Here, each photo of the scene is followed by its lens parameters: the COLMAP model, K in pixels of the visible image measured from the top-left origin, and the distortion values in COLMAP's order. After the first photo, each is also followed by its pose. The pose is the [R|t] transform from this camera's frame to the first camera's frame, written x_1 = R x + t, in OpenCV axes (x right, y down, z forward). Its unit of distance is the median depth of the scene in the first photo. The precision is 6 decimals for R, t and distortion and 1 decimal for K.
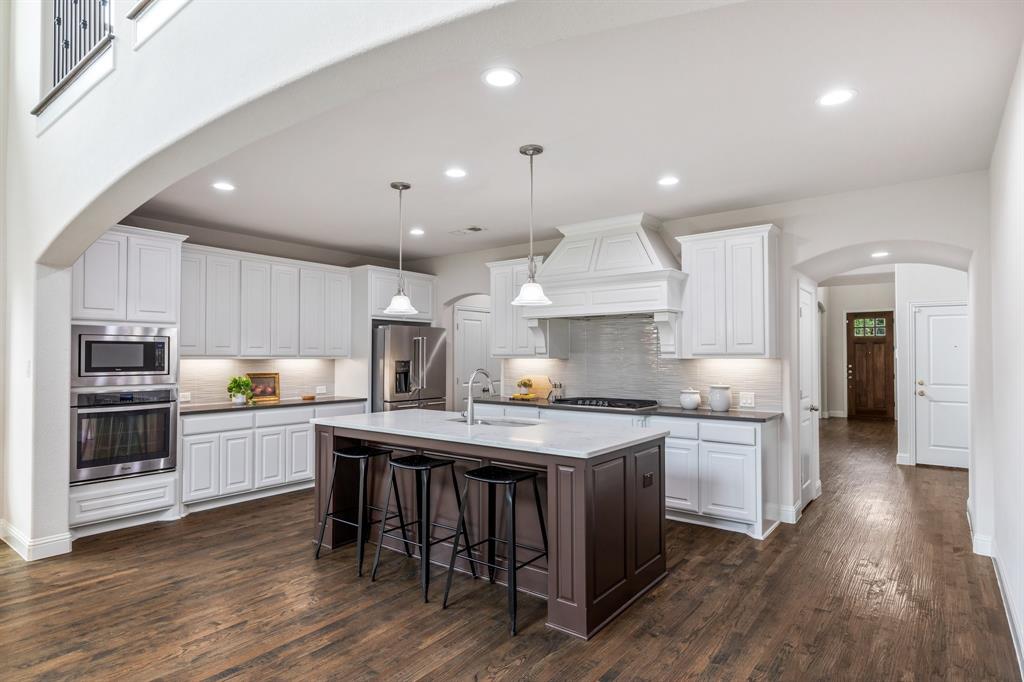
lens RADIAL K [[544.2, 0, 517.6], [0, 544.2, 346.7], [0, 0, 1]] dist [-0.000127, -0.001434]
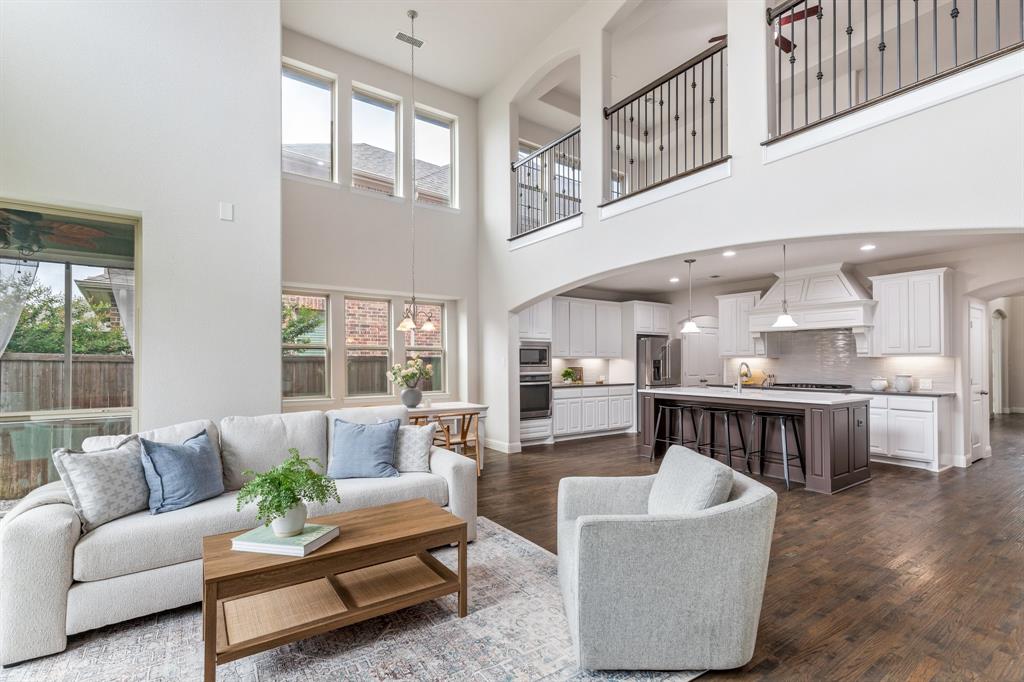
lens RADIAL K [[468.2, 0, 513.1], [0, 468.2, 359.2], [0, 0, 1]] dist [0.009678, -0.002297]
pose [[0.953468, -0.002365, -0.301484, -0.258792], [0.006188, 0.999912, 0.011727, 0.006296], [0.301430, -0.013047, 0.953399, -0.553346]]
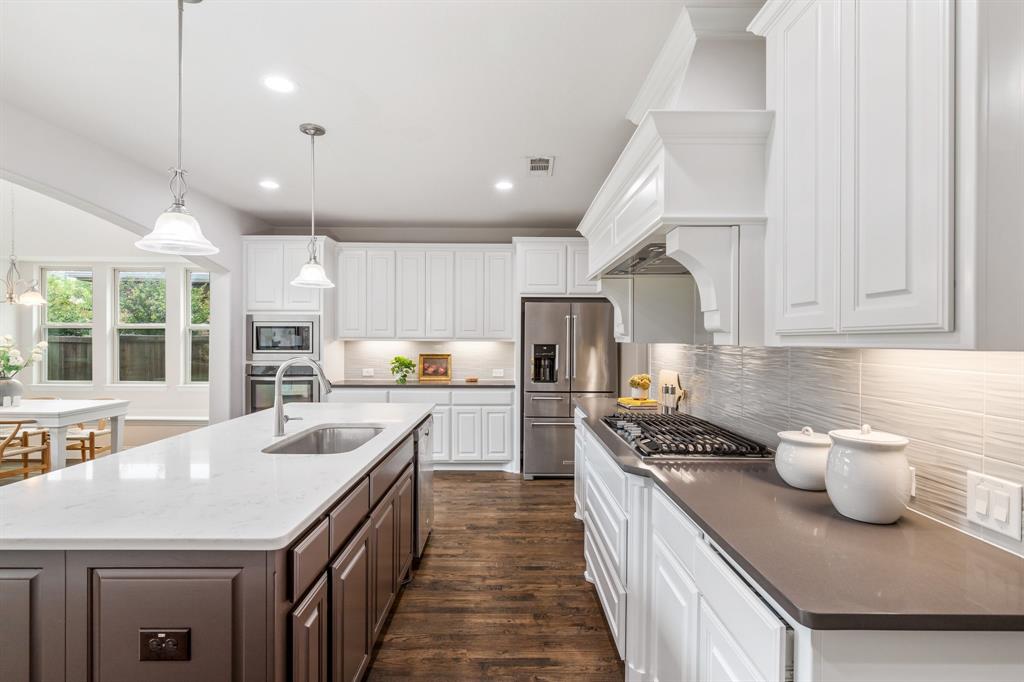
lens RADIAL K [[487.9, 0, 502.5], [0, 487.9, 338.2], [0, 0, 1]] dist [0.002190, -0.000049]
pose [[0.597206, 0.001000, -0.802087, 0.460306], [0.011418, 0.999887, 0.009748, 0.011243], [0.802007, -0.014980, 0.597127, 0.651871]]
